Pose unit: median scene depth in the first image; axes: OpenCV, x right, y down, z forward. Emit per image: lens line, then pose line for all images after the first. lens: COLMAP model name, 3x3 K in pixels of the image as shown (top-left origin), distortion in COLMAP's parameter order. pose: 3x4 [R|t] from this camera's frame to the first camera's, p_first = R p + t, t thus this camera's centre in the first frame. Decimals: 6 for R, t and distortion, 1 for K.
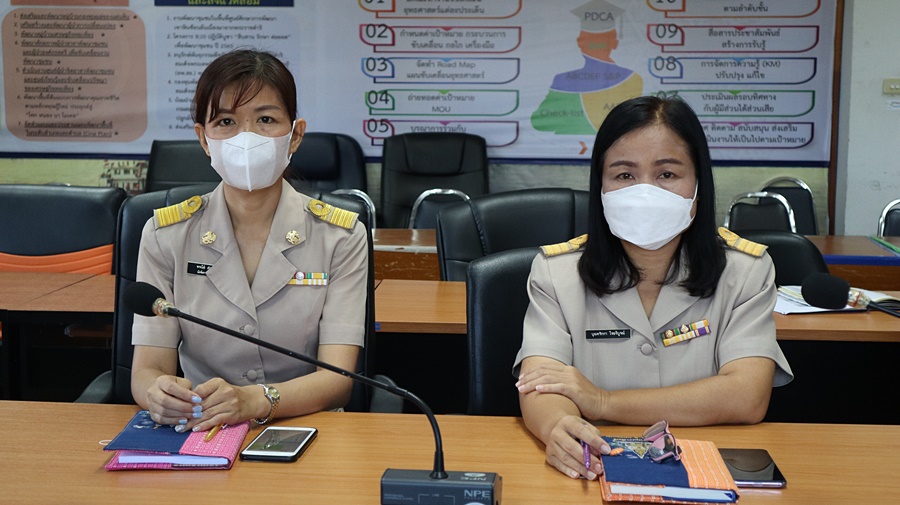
lens RADIAL K [[798.8, 0, 450.0], [0, 798.8, 252.5], [0, 0, 1]] dist [-0.000078, 0.008054]
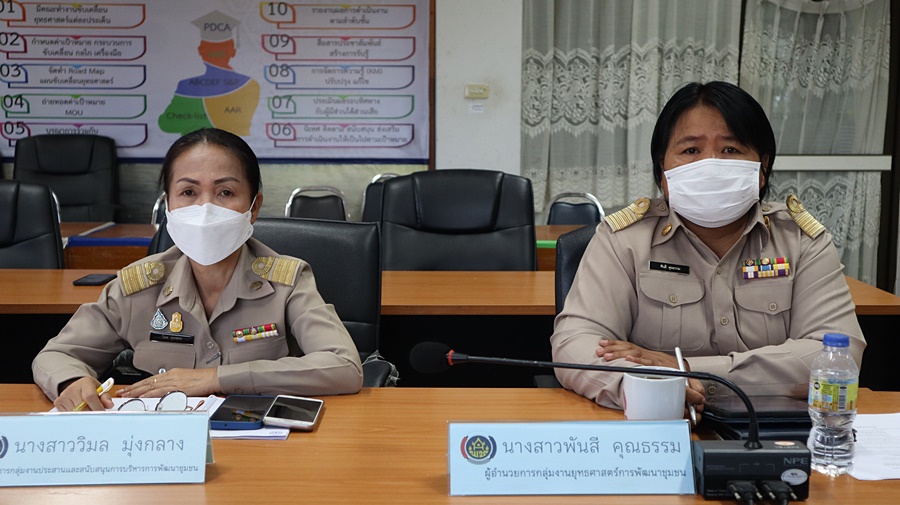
lens RADIAL K [[729.7, 0, 450.0], [0, 729.7, 252.5], [0, 0, 1]] dist [0.003187, 0.012139]
pose [[0.997361, -0.015953, 0.070825, 0.424772], [0.015158, 0.999816, 0.011757, 0.005360], [-0.070999, -0.010653, 0.997419, -0.020909]]
